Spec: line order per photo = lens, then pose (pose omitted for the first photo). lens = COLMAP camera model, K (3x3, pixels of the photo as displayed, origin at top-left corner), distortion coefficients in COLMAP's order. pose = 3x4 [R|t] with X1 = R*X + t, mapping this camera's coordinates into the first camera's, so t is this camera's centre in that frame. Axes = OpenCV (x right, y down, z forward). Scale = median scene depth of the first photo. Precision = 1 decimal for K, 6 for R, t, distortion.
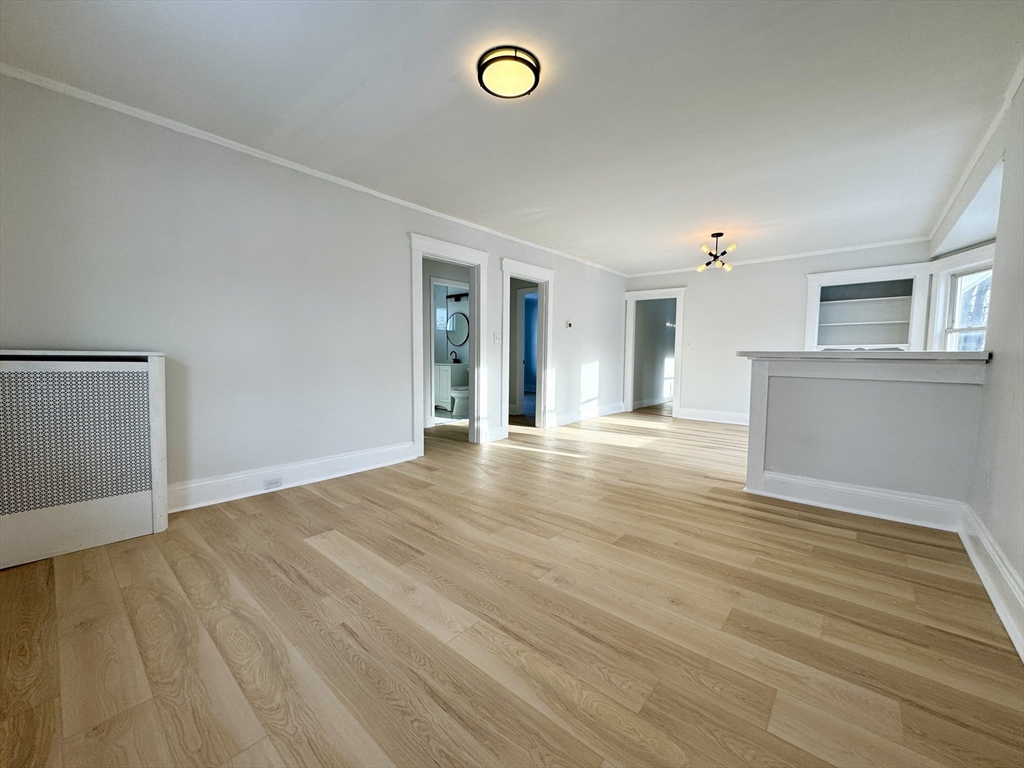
lens RADIAL K [[407.1, 0, 510.5], [0, 407.1, 382.6], [0, 0, 1]] dist [-0.002967, 0.000043]
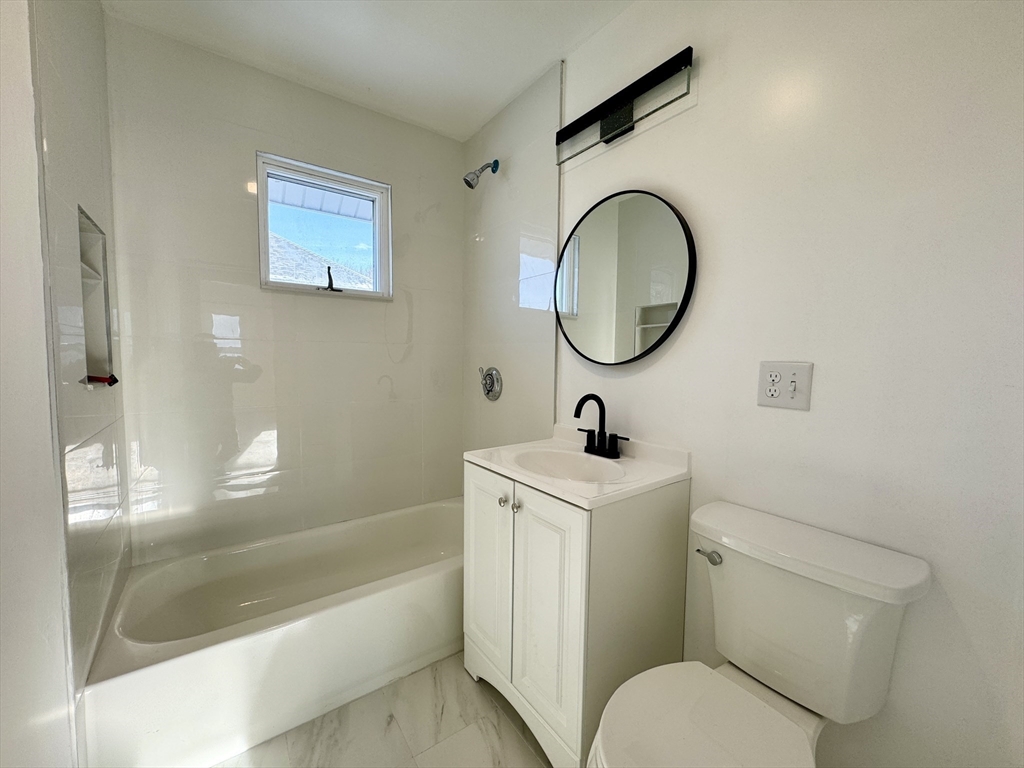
lens RADIAL K [[407.1, 0, 514.3], [0, 407.1, 388.6], [0, 0, 1]] dist [-0.002967, 0.000043]
pose [[0.974469, 0.020711, -0.223564, -0.131557], [-0.021034, 0.999778, 0.000939, -0.079393], [0.223534, 0.003787, 0.974689, 0.803361]]
